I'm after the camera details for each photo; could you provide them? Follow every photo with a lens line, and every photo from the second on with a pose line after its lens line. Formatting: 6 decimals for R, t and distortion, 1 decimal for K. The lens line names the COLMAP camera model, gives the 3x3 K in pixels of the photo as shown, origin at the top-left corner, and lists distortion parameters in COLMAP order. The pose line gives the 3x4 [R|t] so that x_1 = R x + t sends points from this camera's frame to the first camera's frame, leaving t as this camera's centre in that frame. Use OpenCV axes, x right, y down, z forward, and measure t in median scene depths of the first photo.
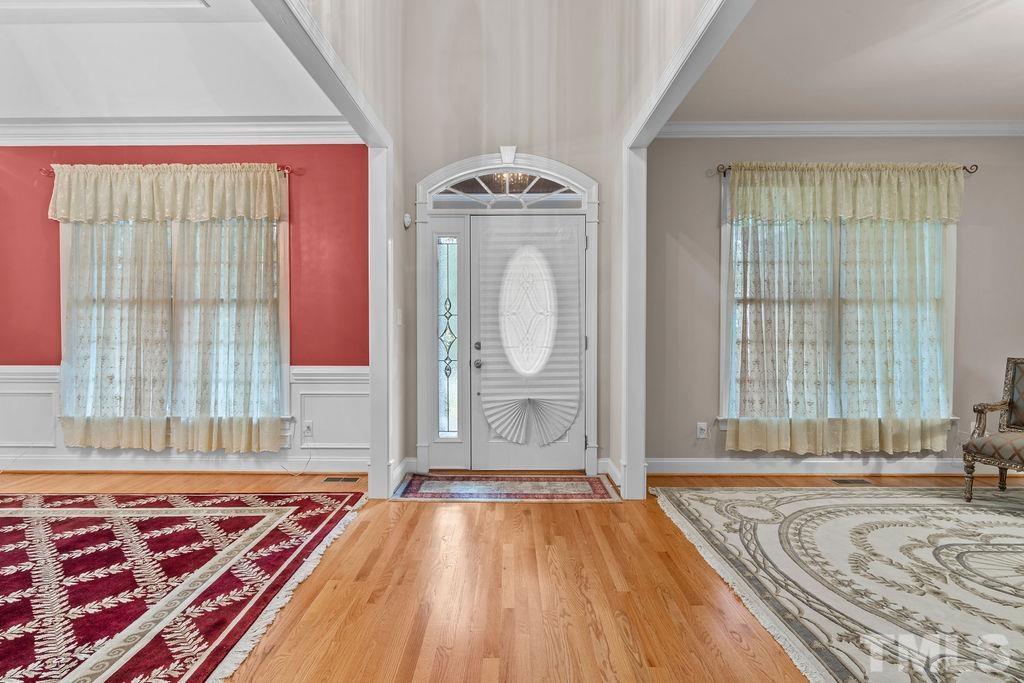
lens RADIAL K [[467.1, 0, 507.9], [0, 467.1, 343.4], [0, 0, 1]] dist [-0.000854, -0.000008]
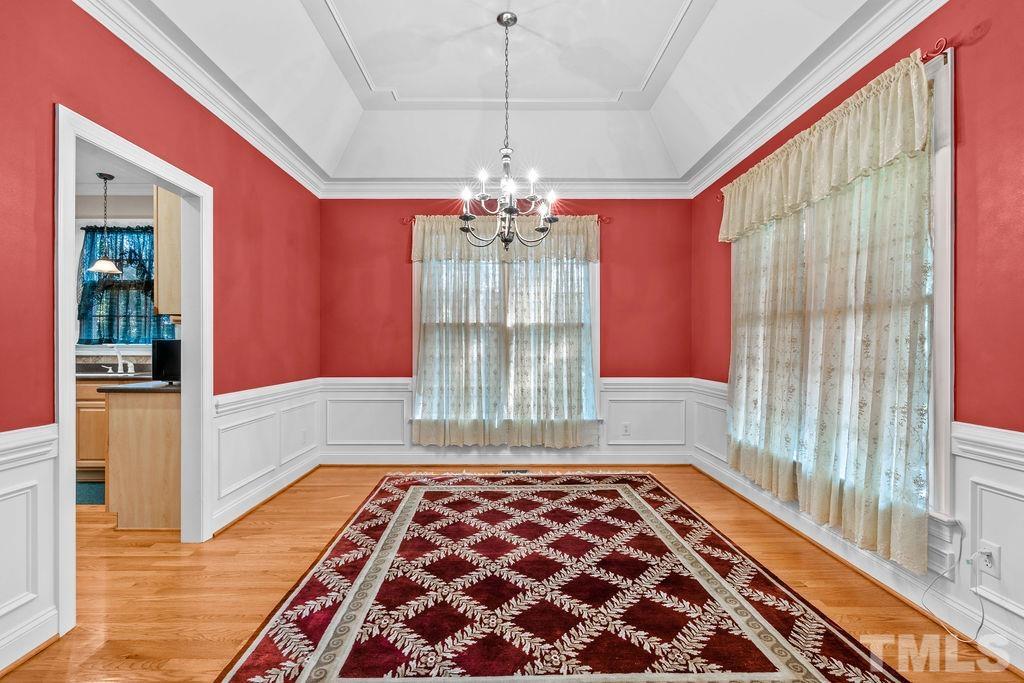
lens RADIAL K [[467.1, 0, 507.9], [0, 467.1, 343.4], [0, 0, 1]] dist [-0.000854, -0.000008]
pose [[0.007336, -0.002716, -0.999969, 0.049849], [-0.033721, 0.999427, -0.002962, -0.020860], [0.999404, 0.033742, 0.007240, 0.524797]]
